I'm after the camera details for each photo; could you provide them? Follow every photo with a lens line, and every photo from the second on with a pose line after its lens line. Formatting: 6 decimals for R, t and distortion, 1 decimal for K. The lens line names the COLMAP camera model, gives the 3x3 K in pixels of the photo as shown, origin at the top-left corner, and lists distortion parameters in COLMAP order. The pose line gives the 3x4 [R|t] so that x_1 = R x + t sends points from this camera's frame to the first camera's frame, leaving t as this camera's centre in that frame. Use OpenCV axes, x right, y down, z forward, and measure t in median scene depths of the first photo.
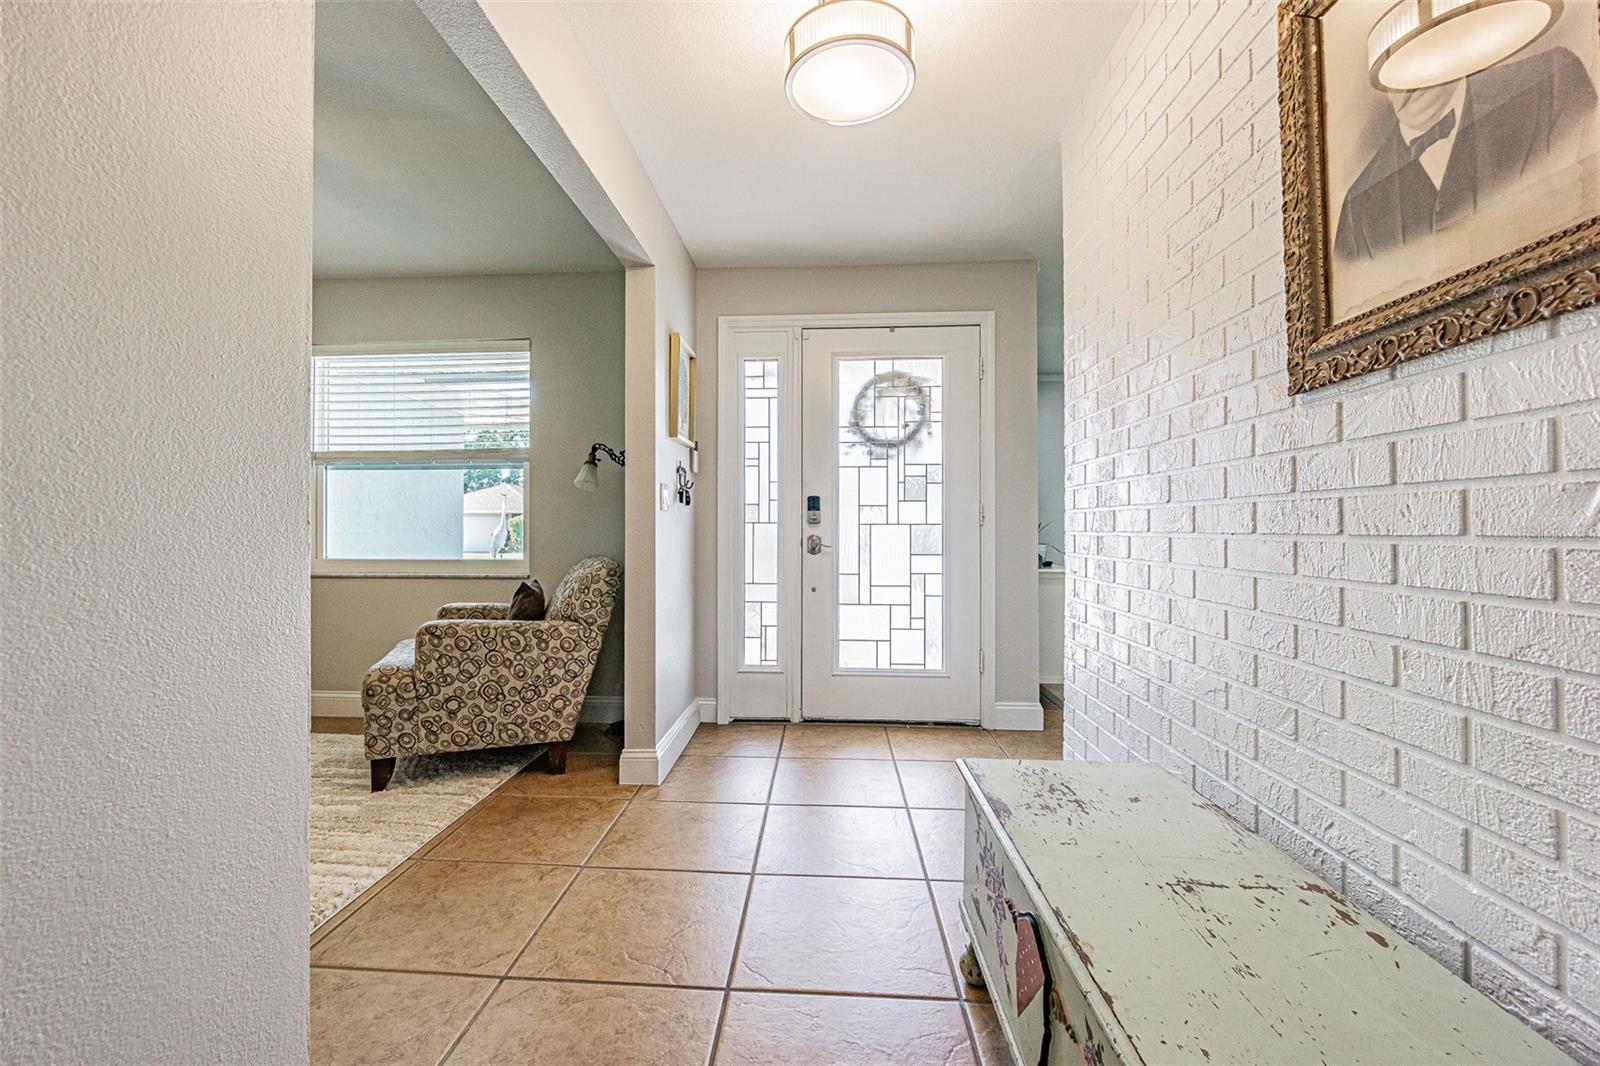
lens RADIAL K [[690.2, 0, 793.7], [0, 690.2, 528.0], [0, 0, 1]] dist [-0.005108, 0.000300]
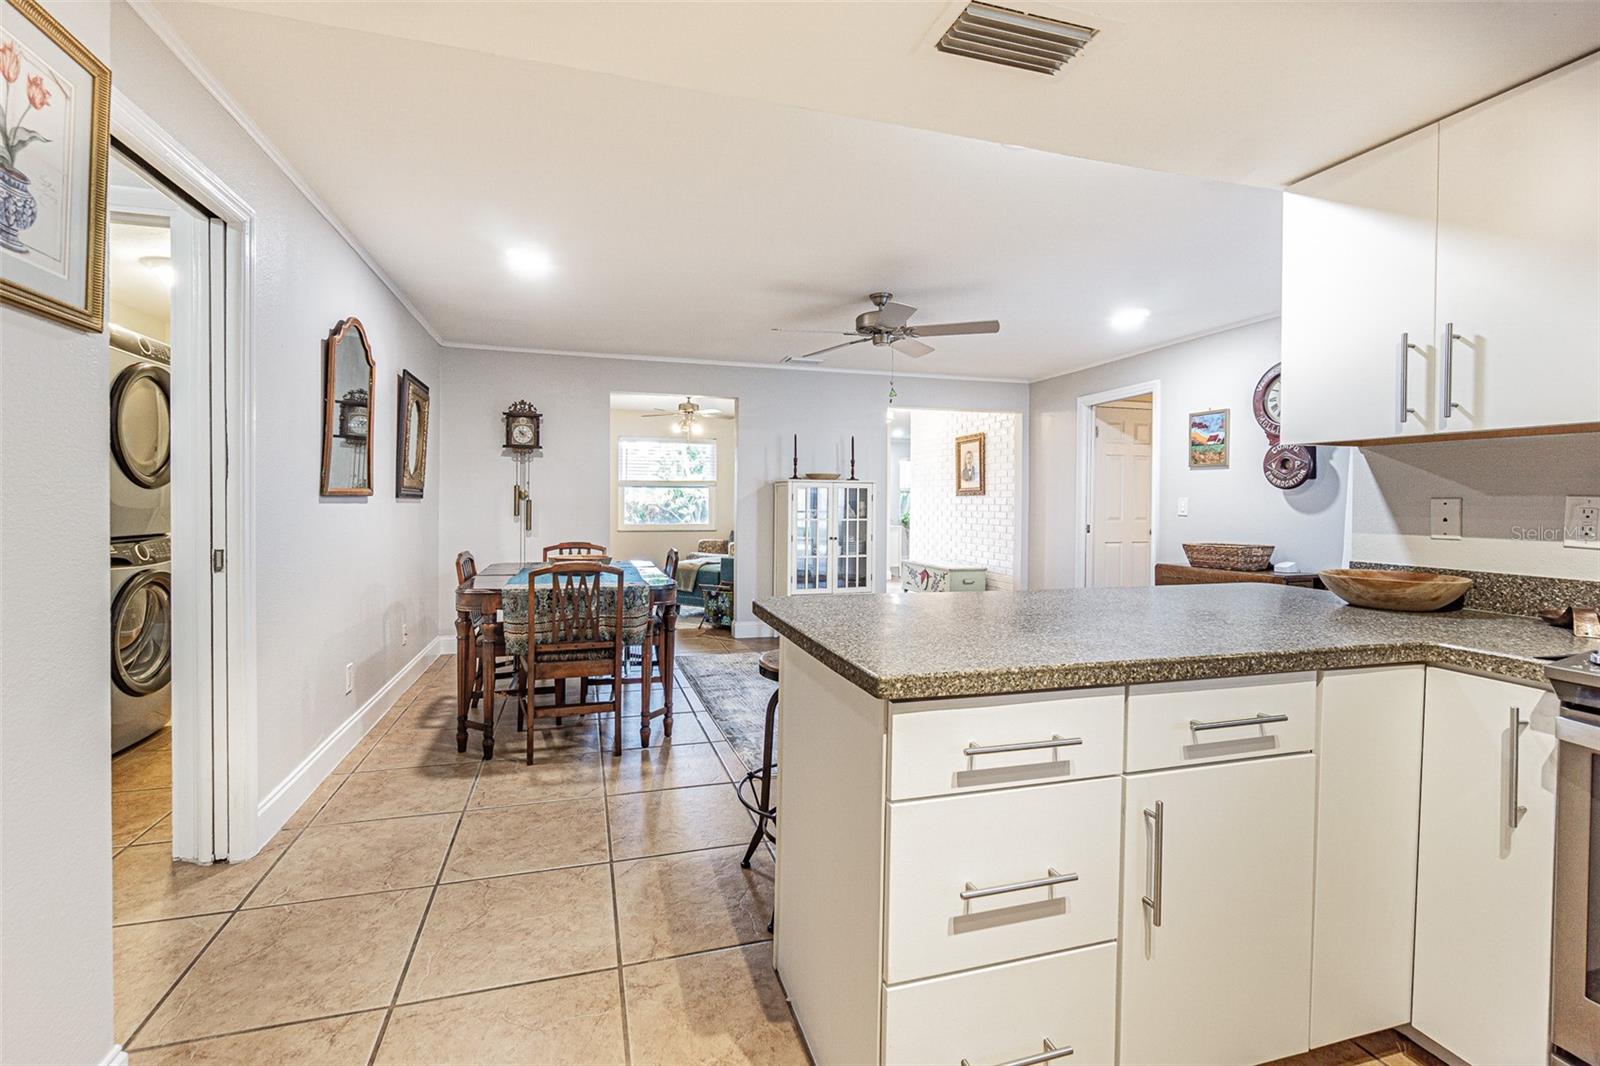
lens RADIAL K [[690.2, 0, 795.5], [0, 690.2, 522.8], [0, 0, 1]] dist [-0.005108, 0.000300]
pose [[0.940102, 0.001951, 0.340887, -3.415696], [-0.007732, 0.999848, 0.015601, -0.023950], [-0.340804, -0.017302, 0.939975, -5.369795]]
